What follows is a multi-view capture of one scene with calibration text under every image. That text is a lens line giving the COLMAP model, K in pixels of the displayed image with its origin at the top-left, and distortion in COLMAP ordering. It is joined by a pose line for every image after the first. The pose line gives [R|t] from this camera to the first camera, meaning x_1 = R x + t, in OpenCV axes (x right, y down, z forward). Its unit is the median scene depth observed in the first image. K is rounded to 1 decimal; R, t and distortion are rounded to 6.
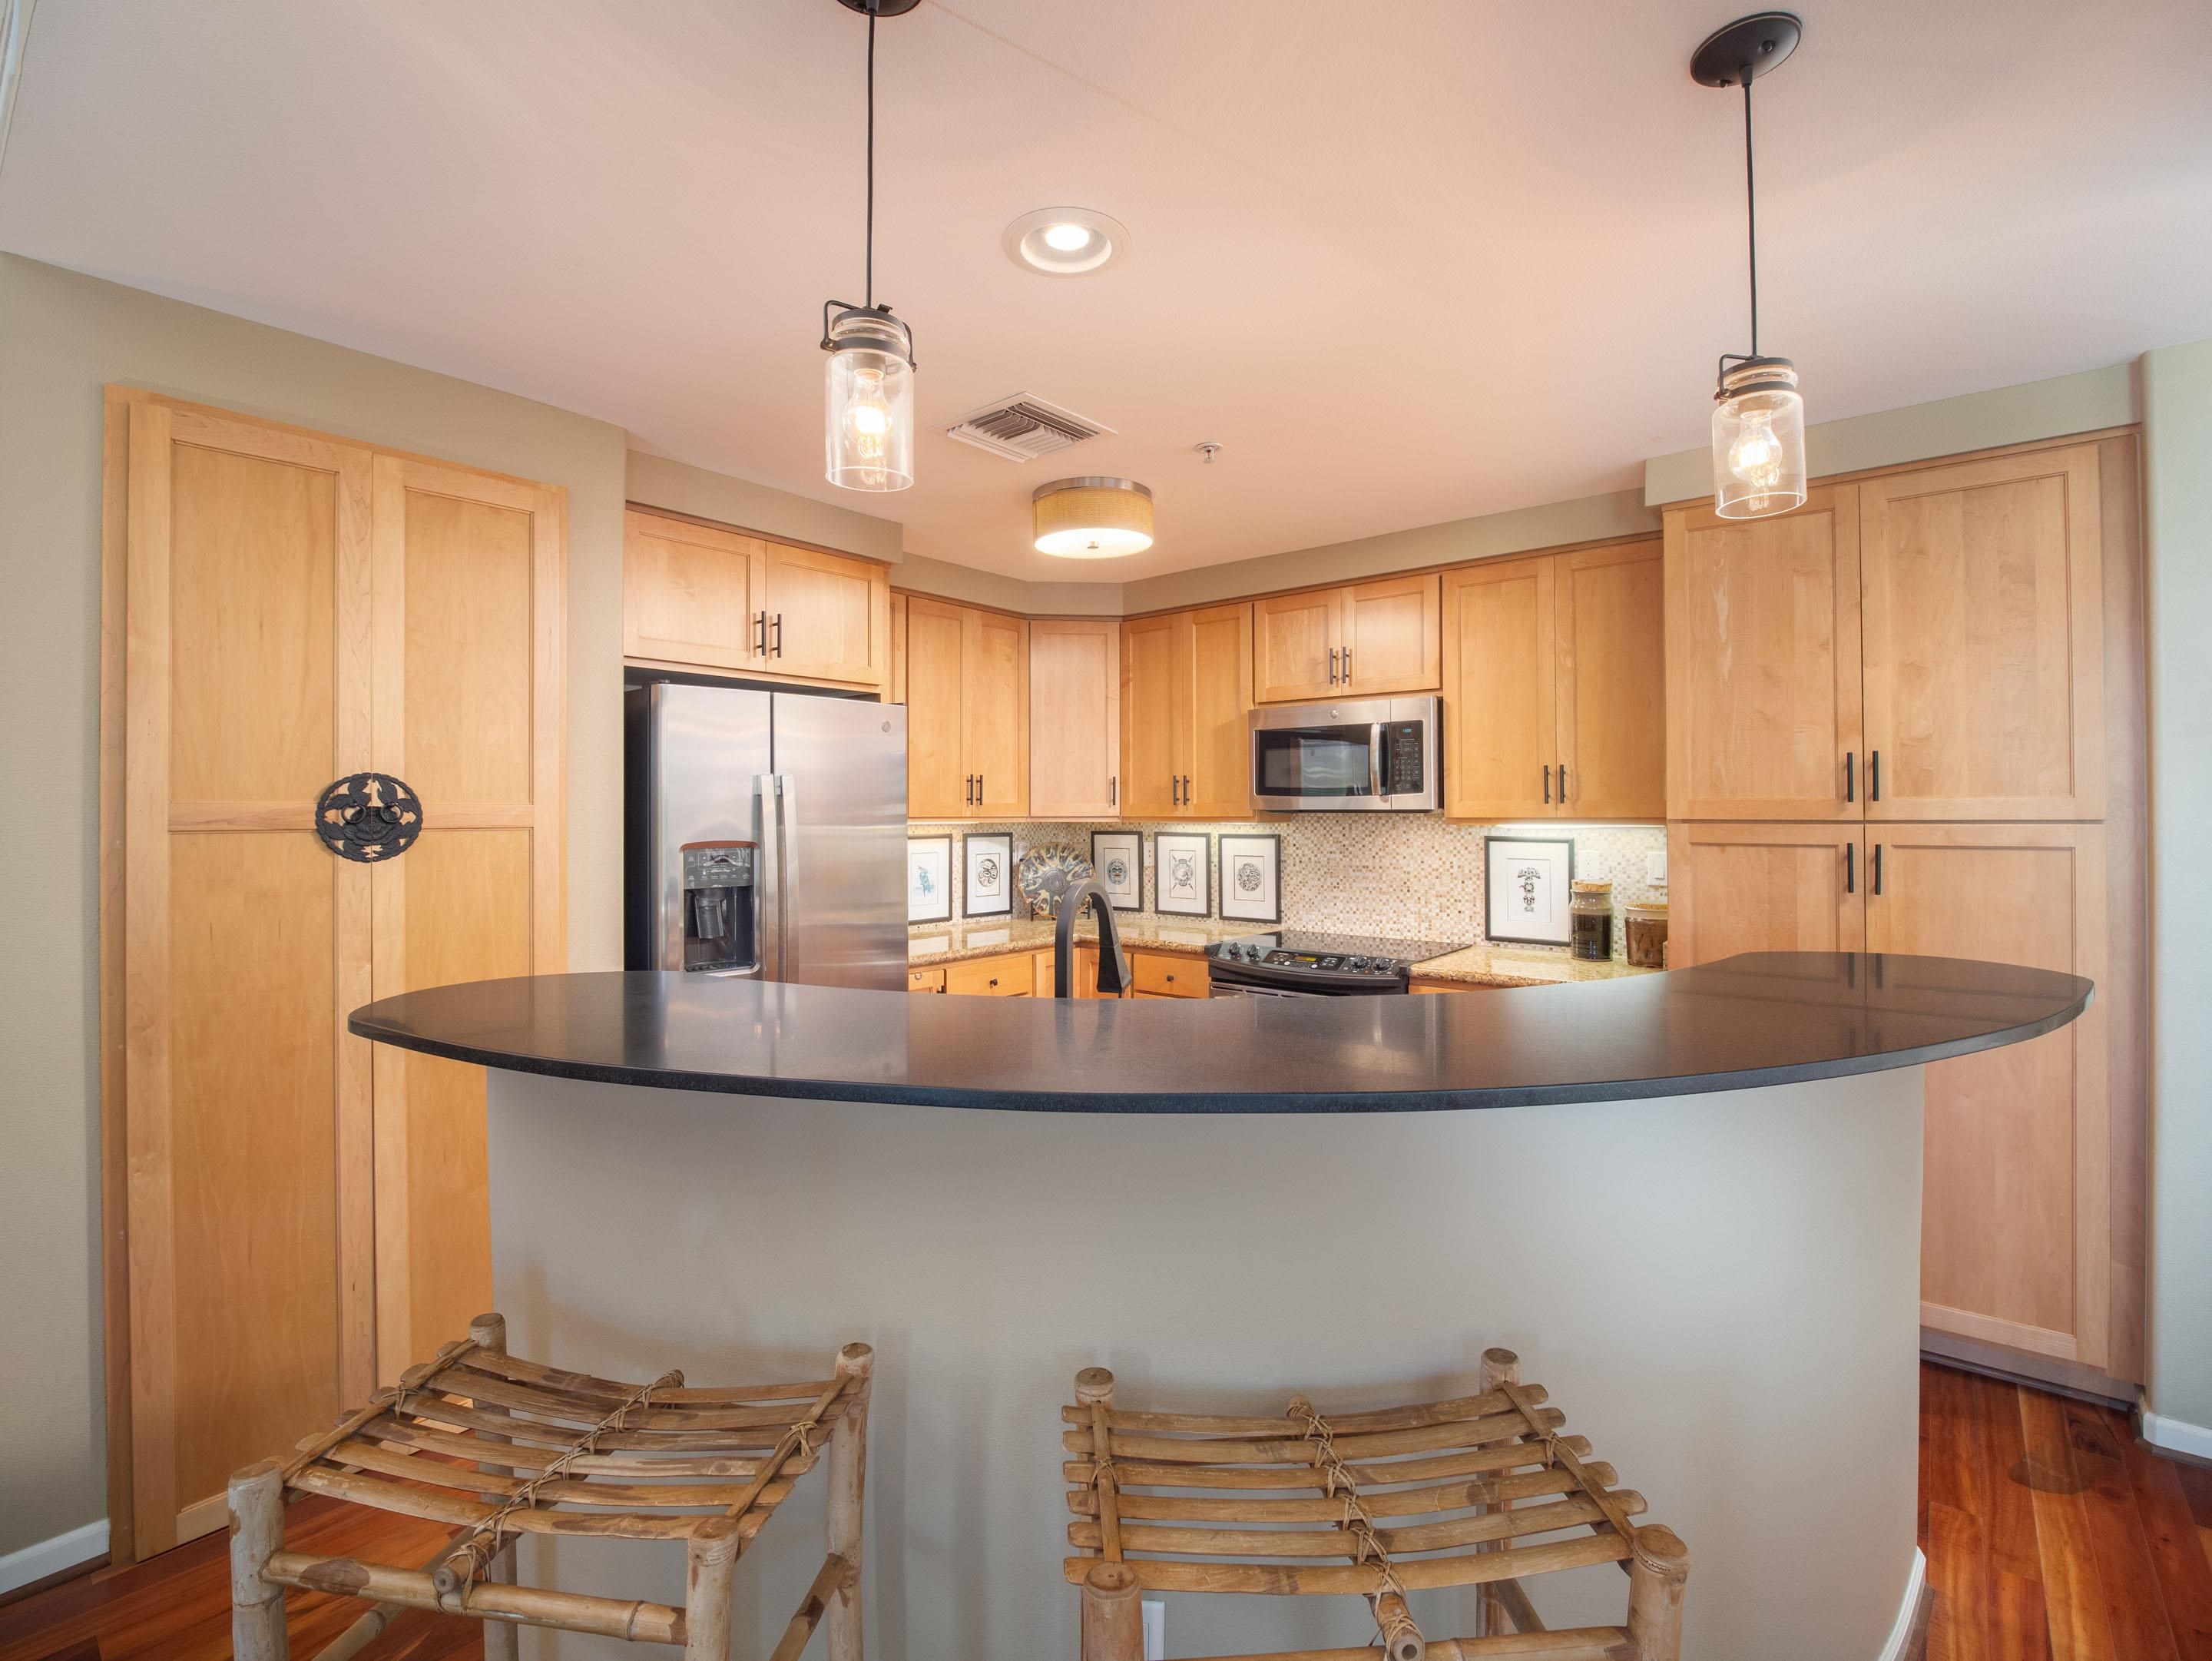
lens RADIAL K [[989.6, 0, 1125.4], [0, 989.6, 815.7], [0, 0, 1]] dist [-0.022477, -0.000578]
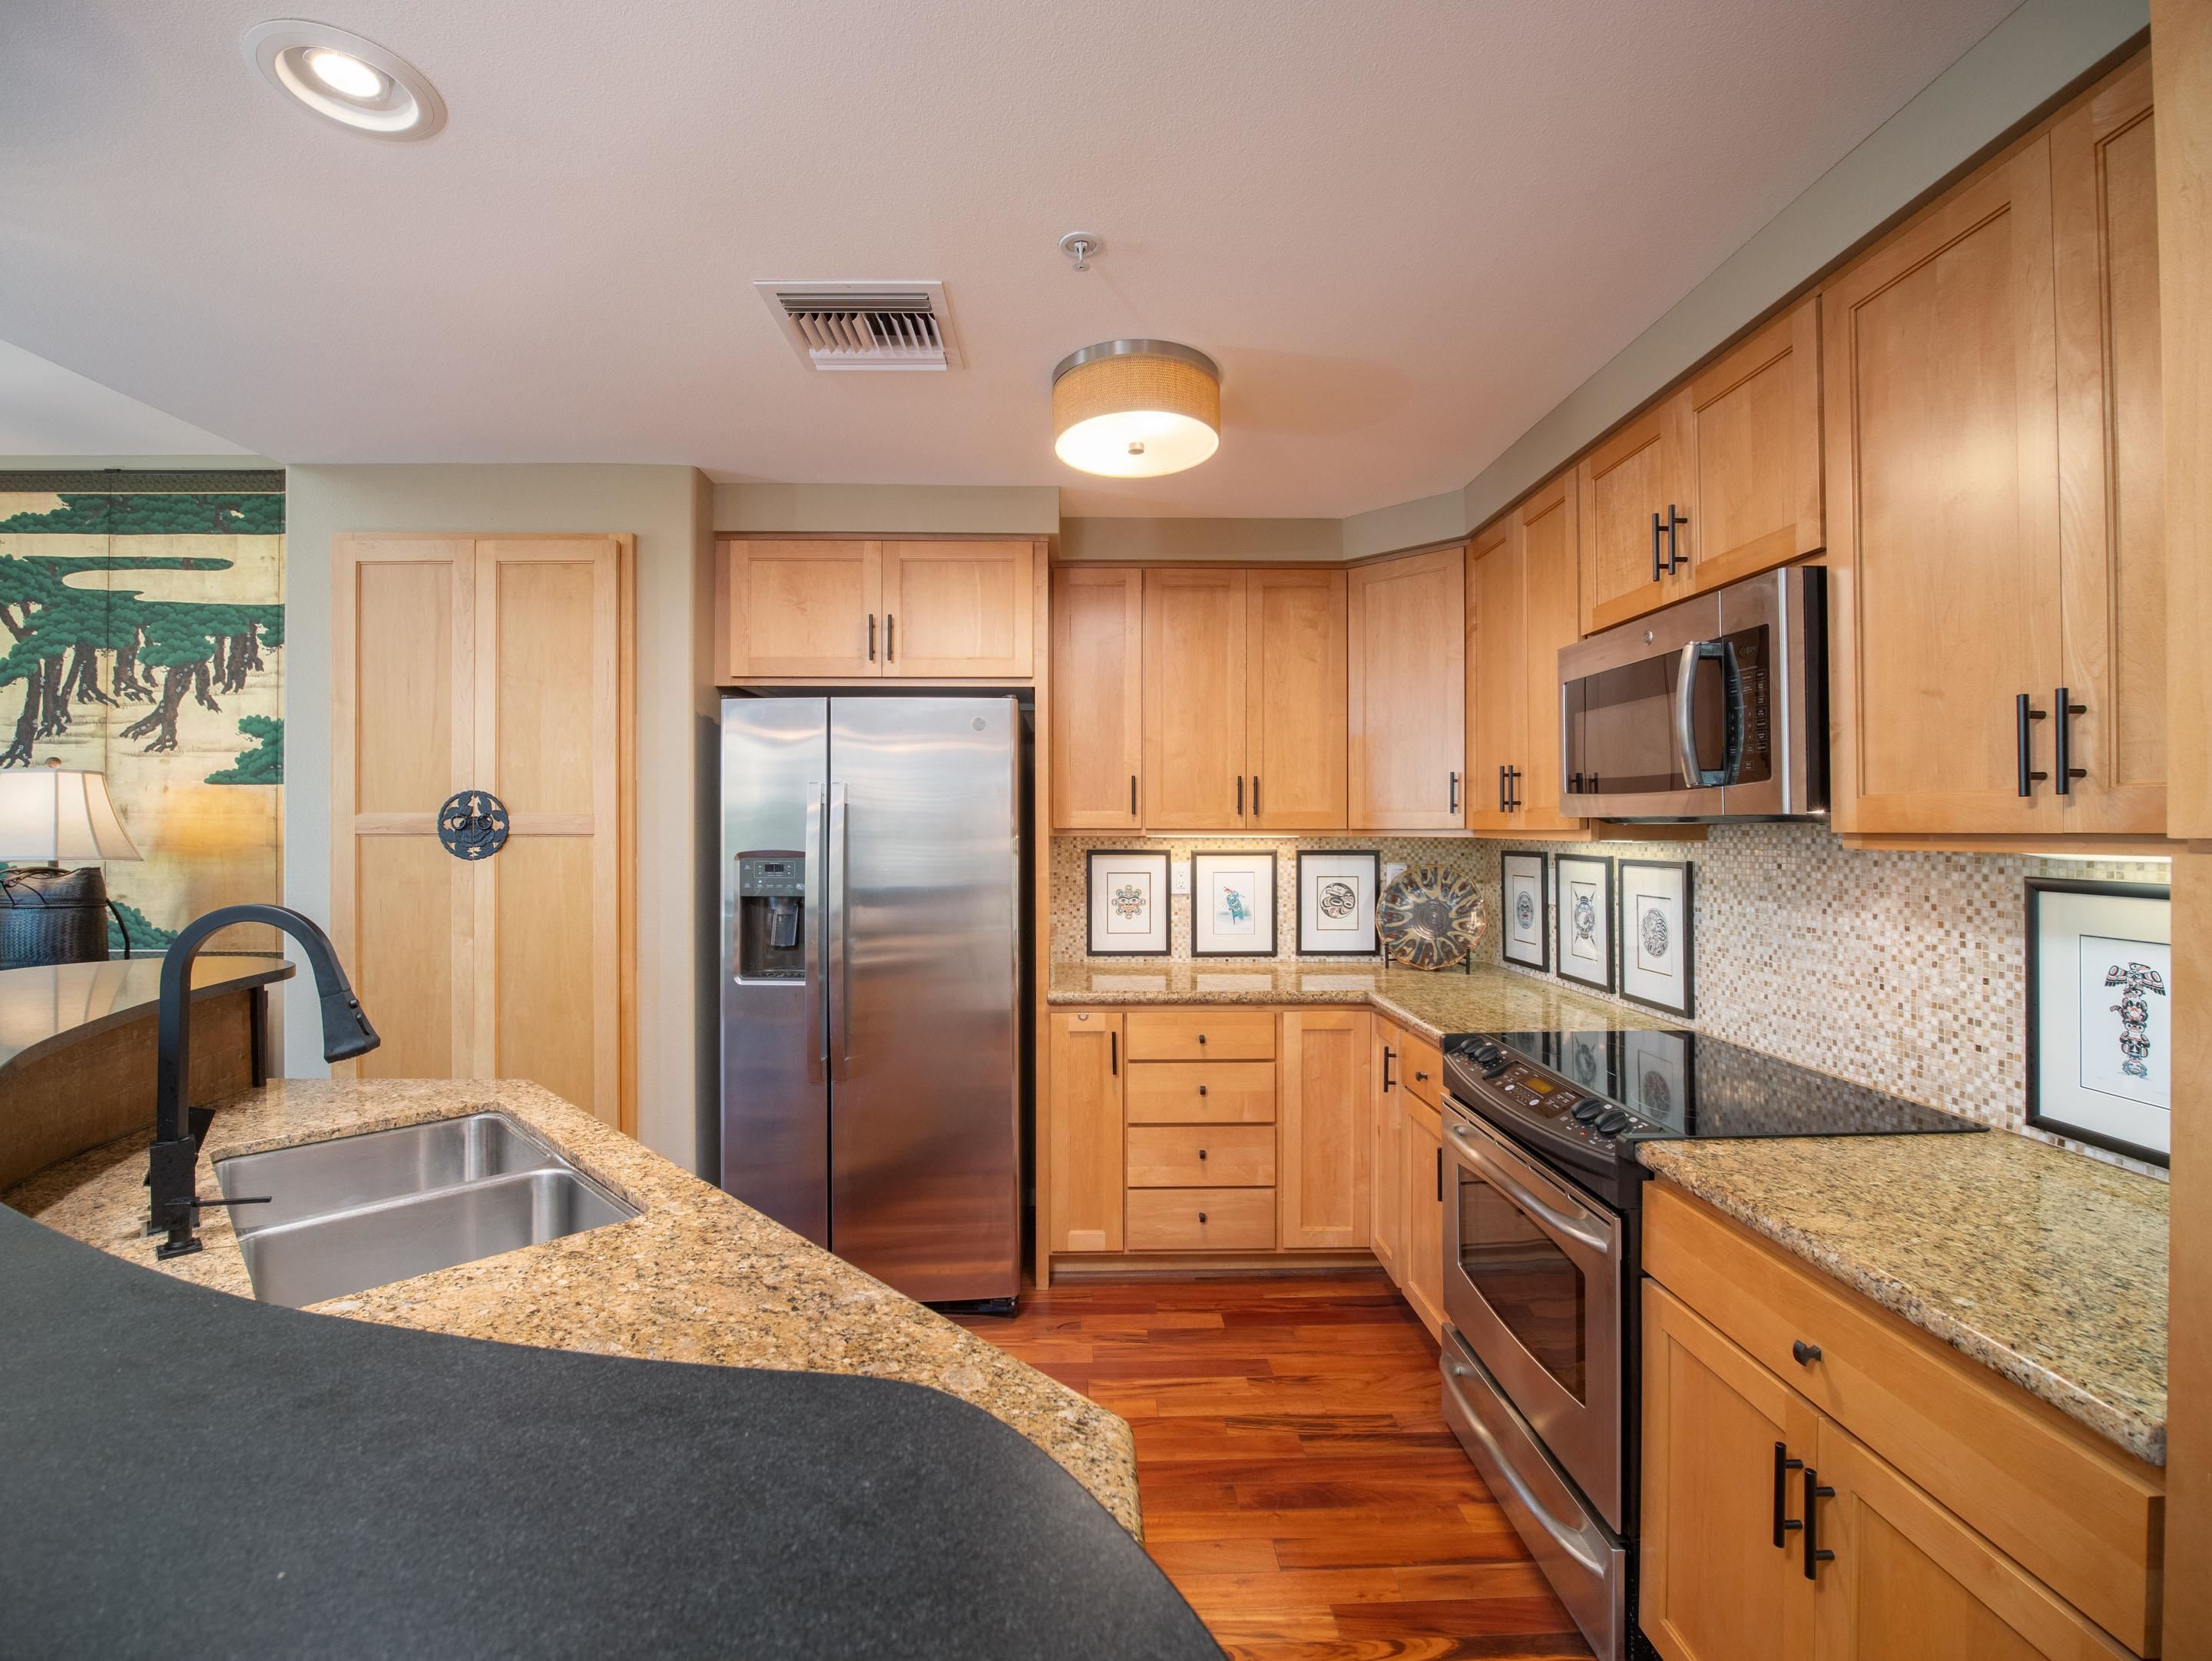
lens RADIAL K [[989.6, 0, 1021.0], [0, 989.6, 831.3], [0, 0, 1]] dist [-0.022477, -0.000578]
pose [[0.655781, 0.005495, -0.754932, 0.400036], [-0.004119, 0.999985, 0.003701, 0.001167], [0.754940, 0.000683, 0.655793, 0.412819]]
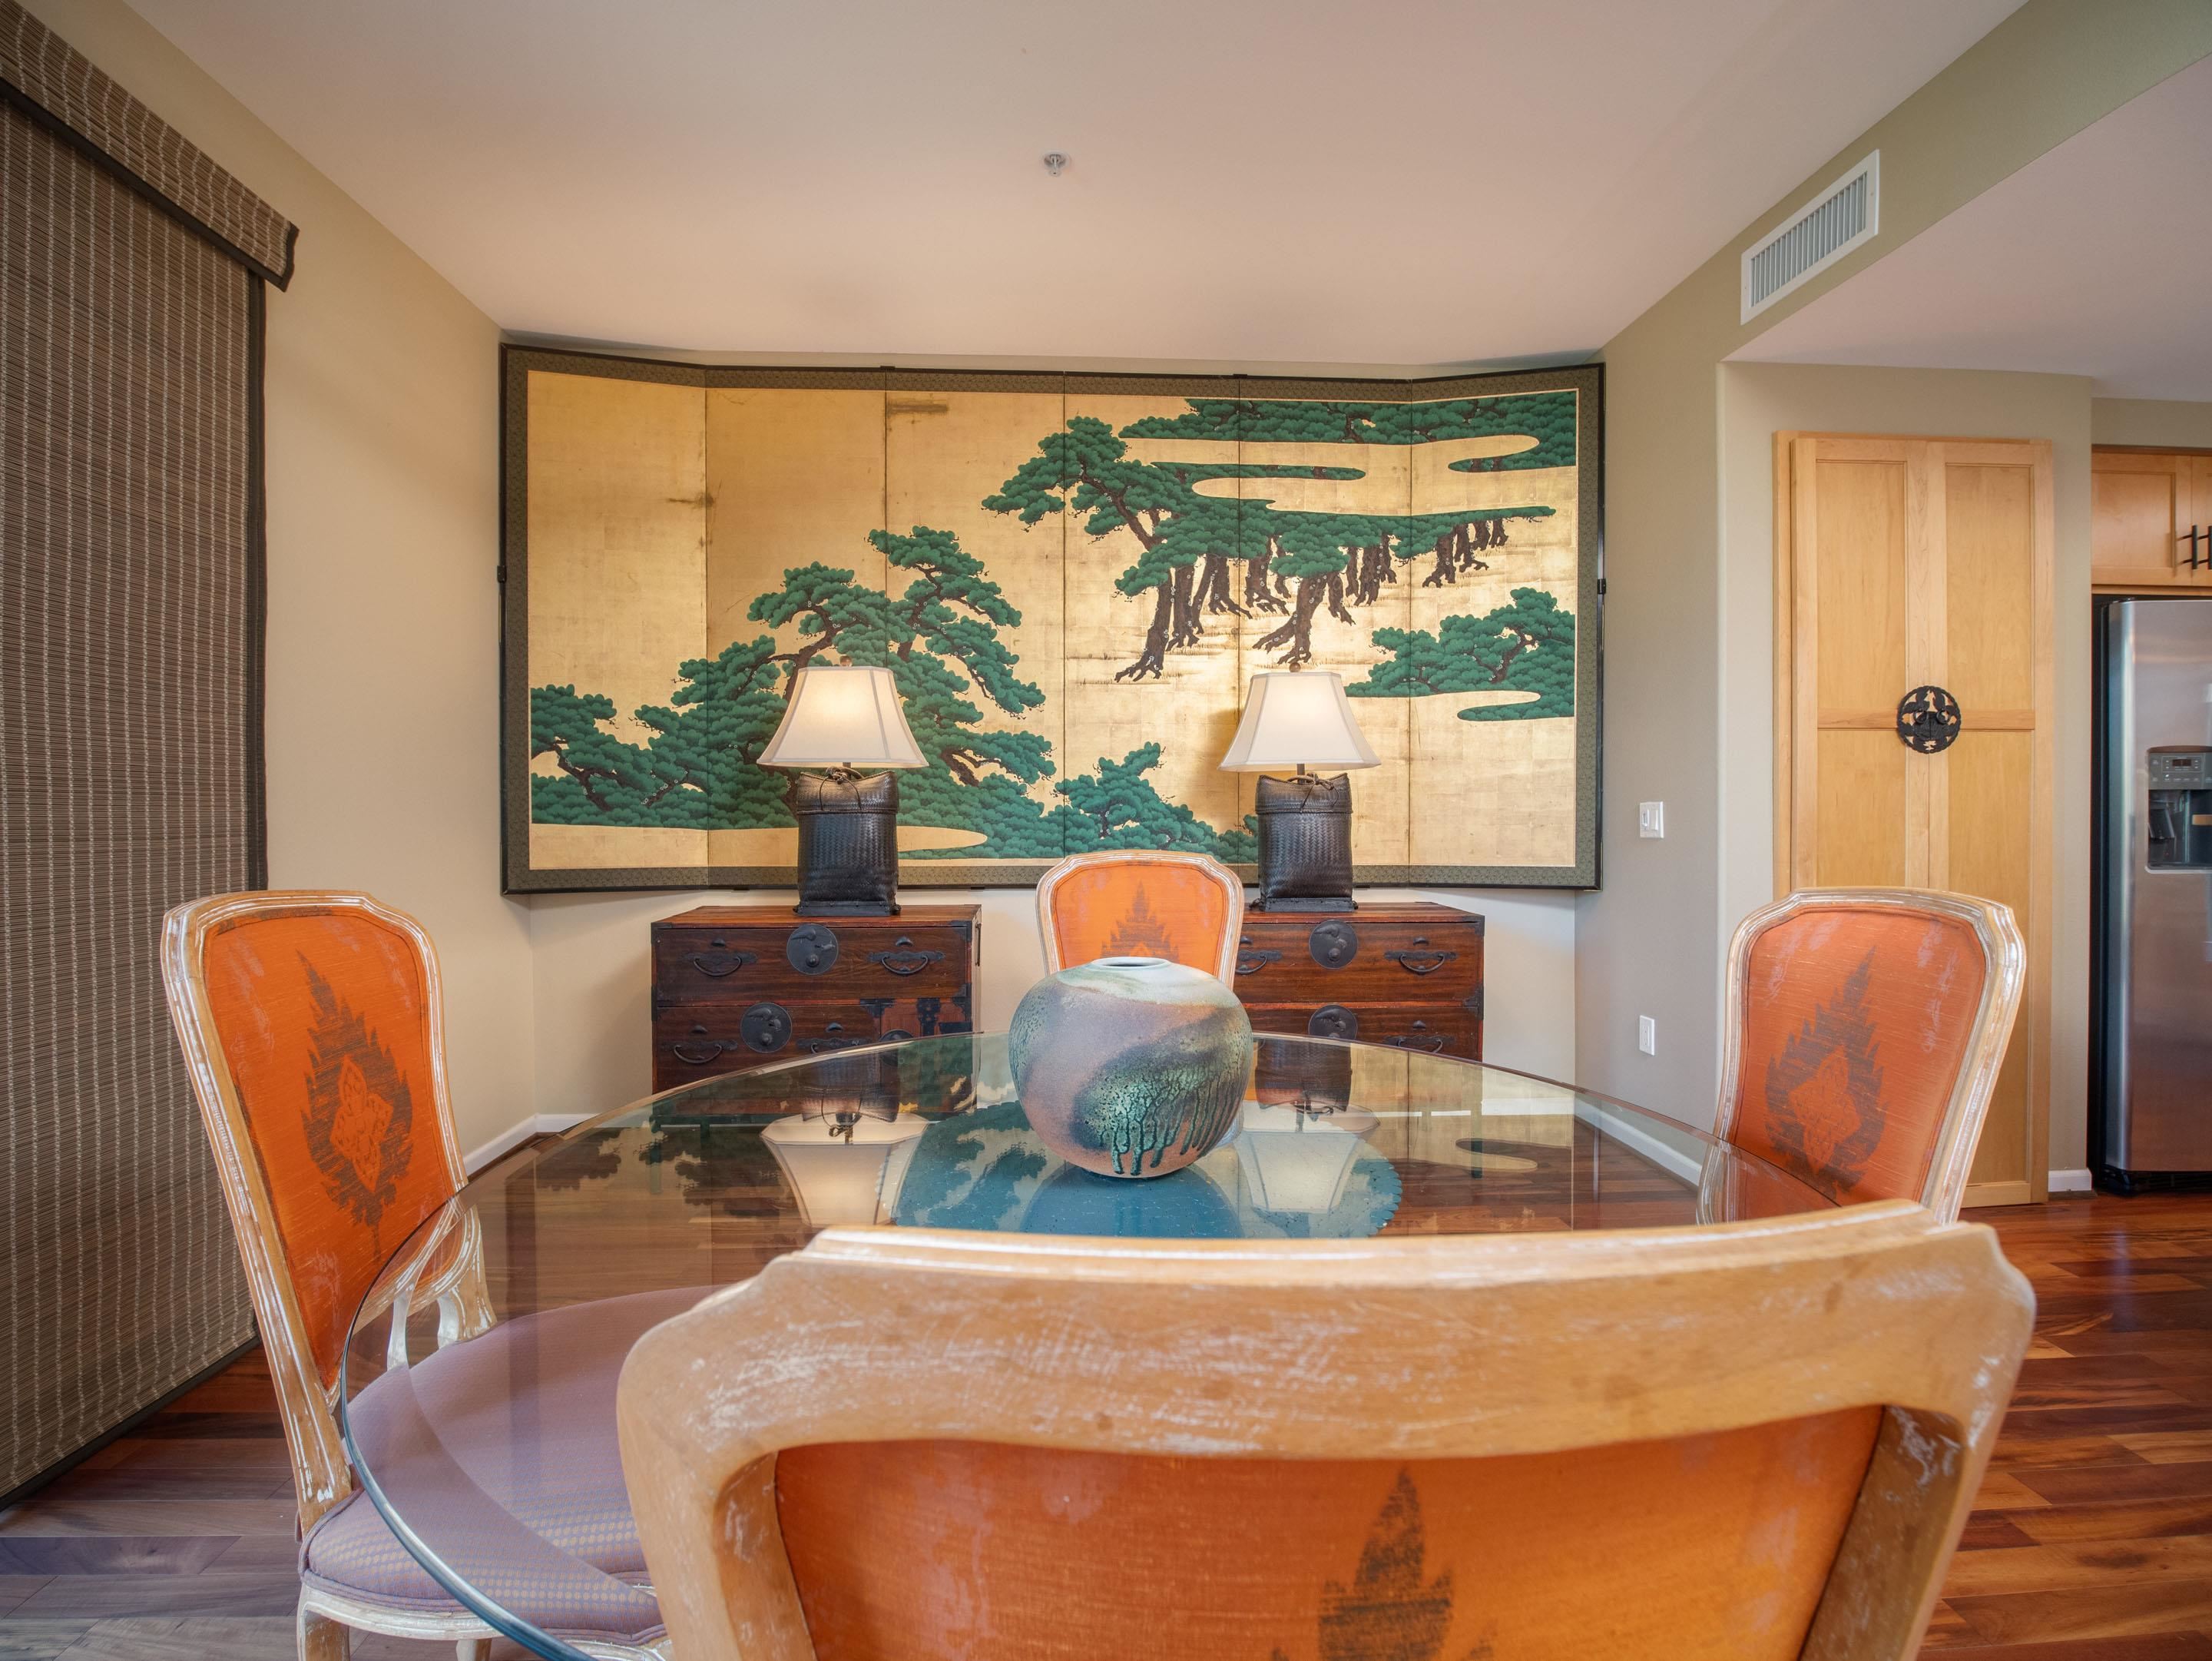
lens RADIAL K [[989.6, 0, 1114.7], [0, 989.6, 822.8], [0, 0, 1]] dist [-0.022477, -0.000578]
pose [[0.667608, 0.015979, -0.744341, -0.312514], [-0.000581, 0.999781, 0.020941, 0.067470], [0.744513, -0.013547, 0.667471, -0.412622]]
